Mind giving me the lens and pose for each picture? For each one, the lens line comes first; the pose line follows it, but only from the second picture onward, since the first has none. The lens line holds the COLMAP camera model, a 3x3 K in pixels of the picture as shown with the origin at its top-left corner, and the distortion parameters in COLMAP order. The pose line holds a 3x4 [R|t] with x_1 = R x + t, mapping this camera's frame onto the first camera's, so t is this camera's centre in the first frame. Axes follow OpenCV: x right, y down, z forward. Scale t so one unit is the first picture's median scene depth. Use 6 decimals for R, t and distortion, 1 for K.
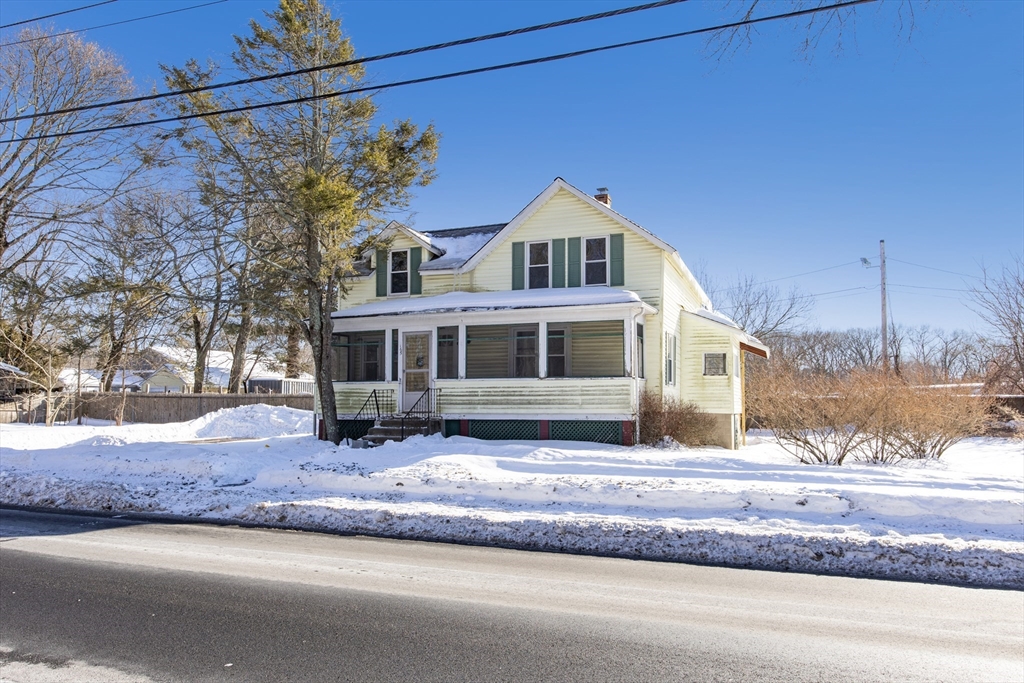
lens RADIAL K [[737.5, 0, 511.3], [0, 737.5, 343.2], [0, 0, 1]] dist [-0.005815, -0.001261]
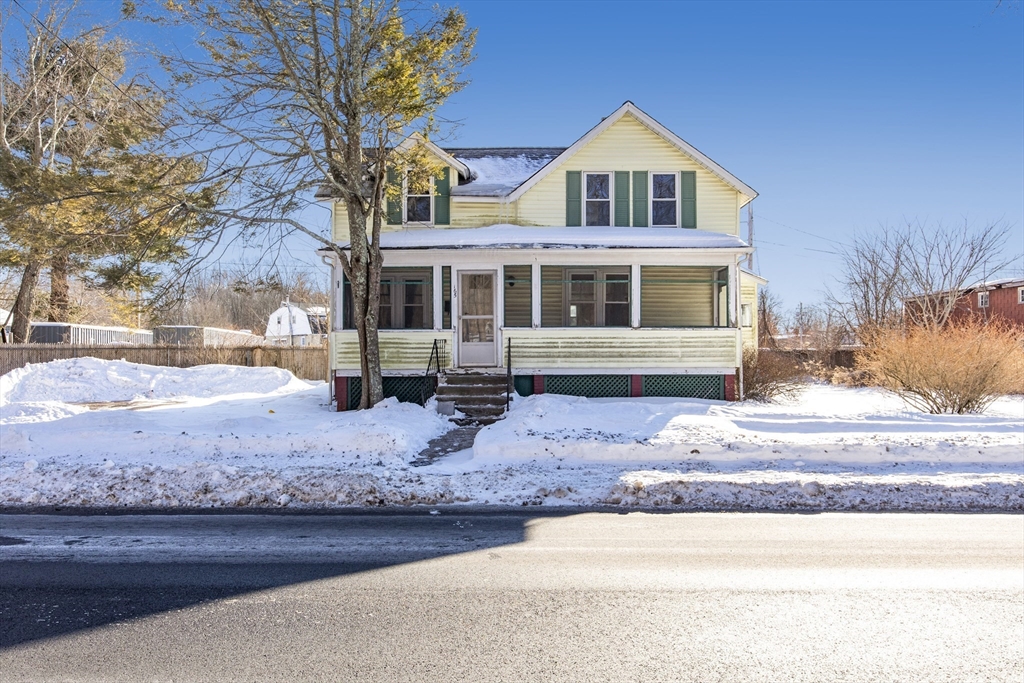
lens RADIAL K [[799.9, 0, 511.6], [0, 799.9, 344.8], [0, 0, 1]] dist [-0.011395, 0.005394]
pose [[0.933141, 0.004615, 0.359481, -0.418027], [-0.028575, 0.997706, 0.061367, 0.012046], [-0.358373, -0.067537, 0.931132, 0.143422]]
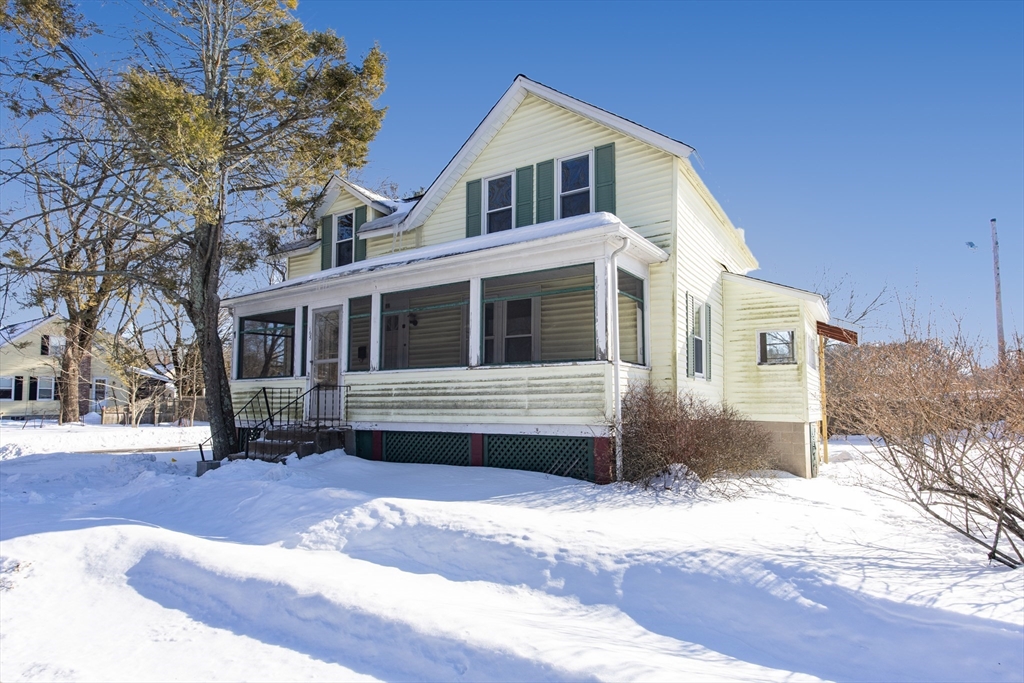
lens RADIAL K [[553.0, 0, 514.1], [0, 553.0, 354.8], [0, 0, 1]] dist [0.003796, 0.000184]
pose [[0.979425, -0.018956, -0.200914, 0.160252], [0.016790, 0.999781, -0.012478, 0.041139], [0.201107, 0.008848, 0.979529, 0.511595]]
